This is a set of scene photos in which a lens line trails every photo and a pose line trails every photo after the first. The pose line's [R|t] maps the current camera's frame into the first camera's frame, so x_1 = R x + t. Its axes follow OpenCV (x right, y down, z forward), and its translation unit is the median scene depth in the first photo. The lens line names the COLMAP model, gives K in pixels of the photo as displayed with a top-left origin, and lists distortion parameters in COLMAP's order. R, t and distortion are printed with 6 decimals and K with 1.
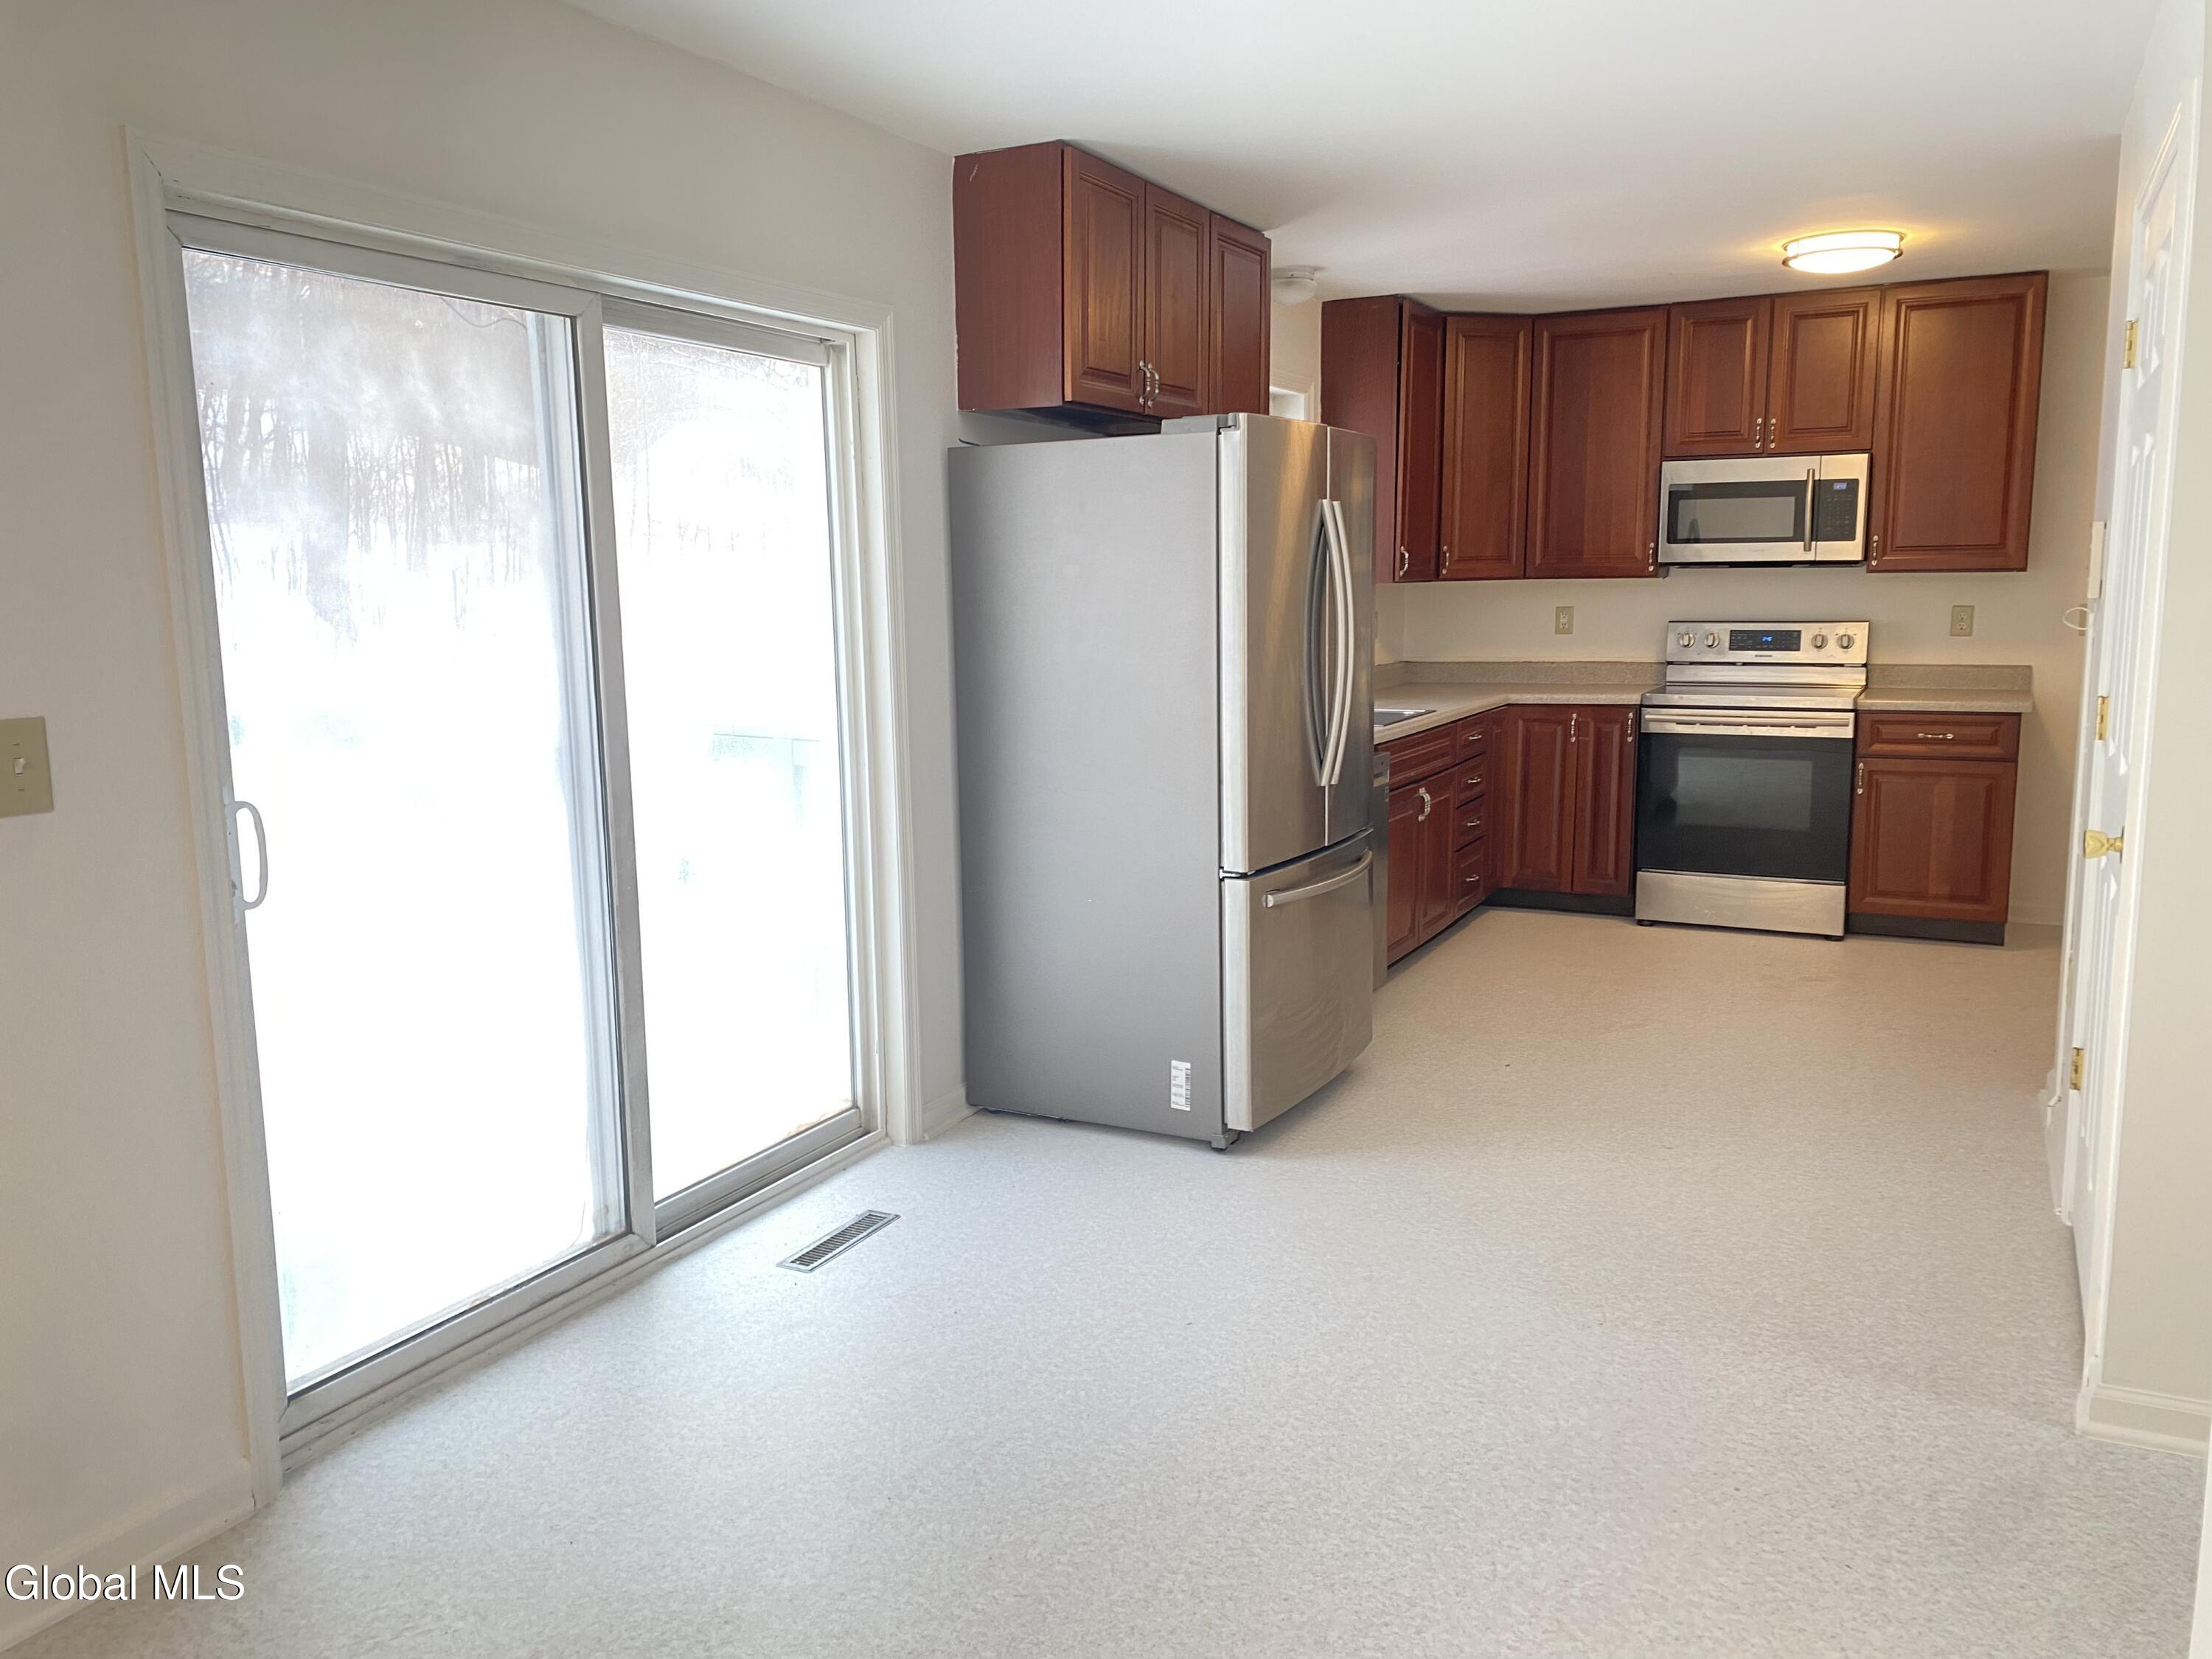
lens RADIAL K [[1662.8, 0, 1106.0], [0, 1662.8, 829.5], [0, 0, 1]] dist [0.001755, 0.000542]
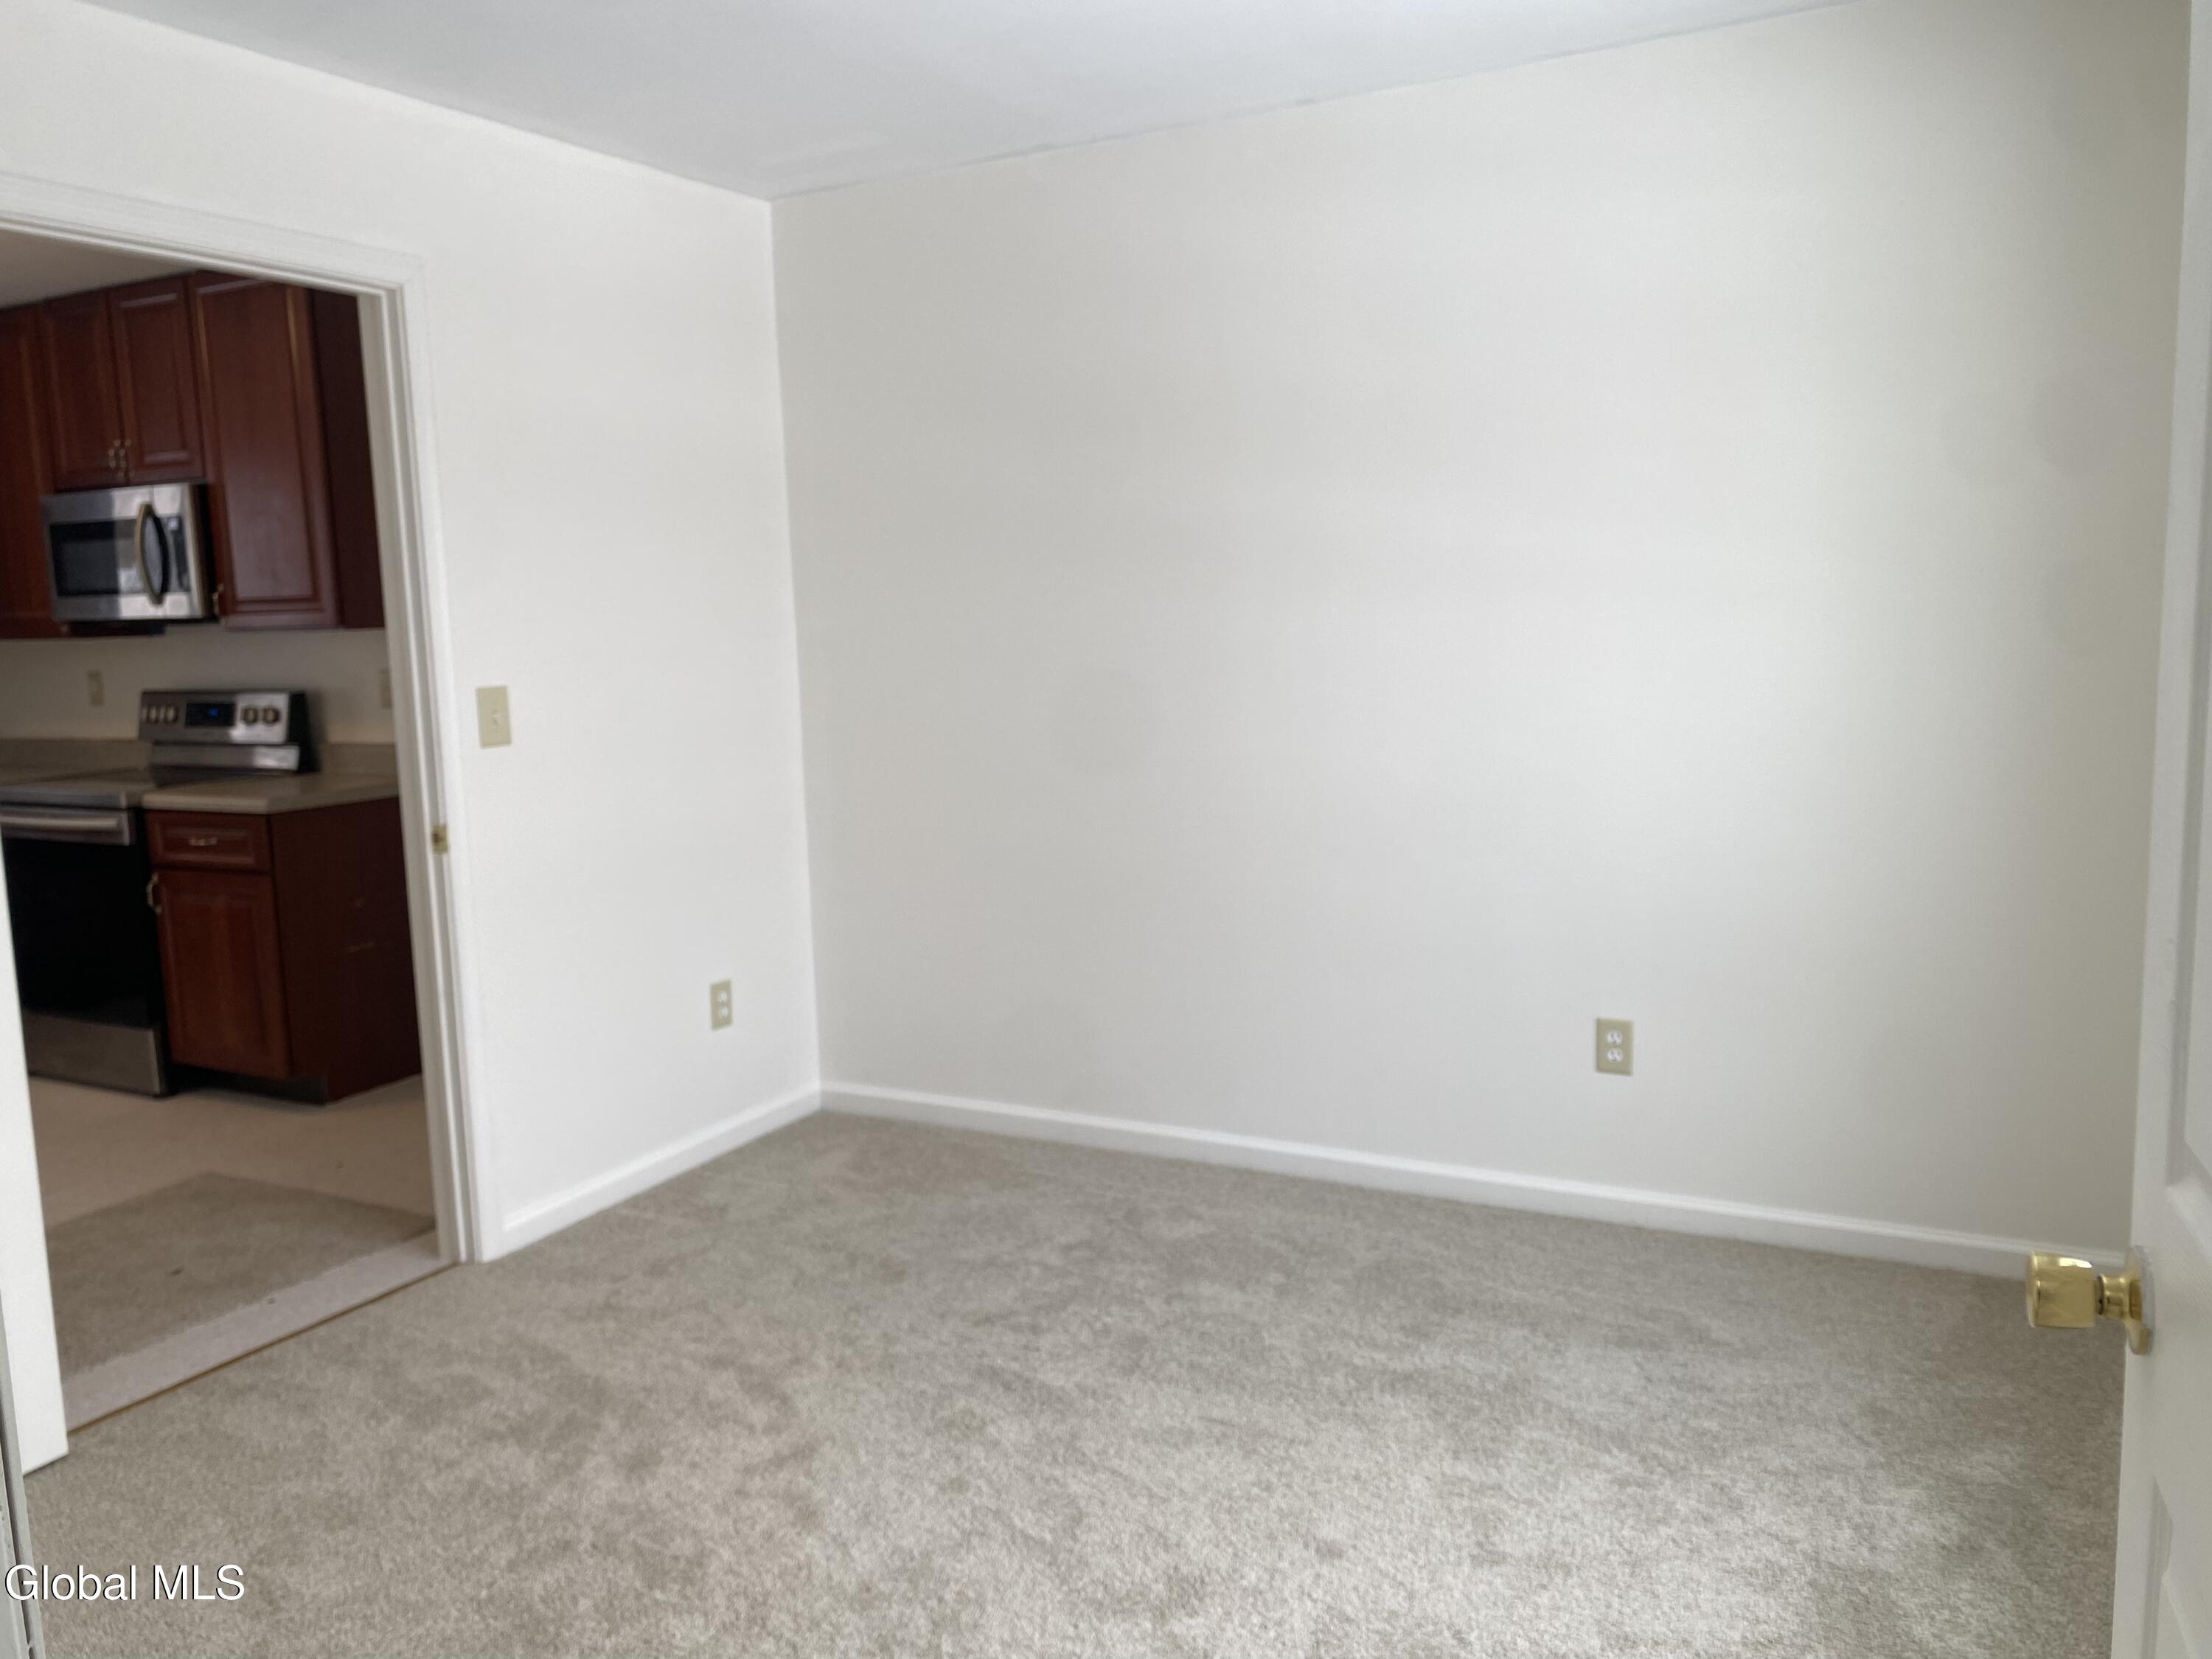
lens RADIAL K [[1693.2, 0, 1106.0], [0, 1693.2, 829.5], [0, 0, 1]] dist [0.001466, 0.000099]
pose [[0.999855, -0.011022, -0.013009, 0.887492], [0.010774, 0.999761, -0.018999, -0.039570], [0.013216, 0.018857, 0.999735, 0.196648]]
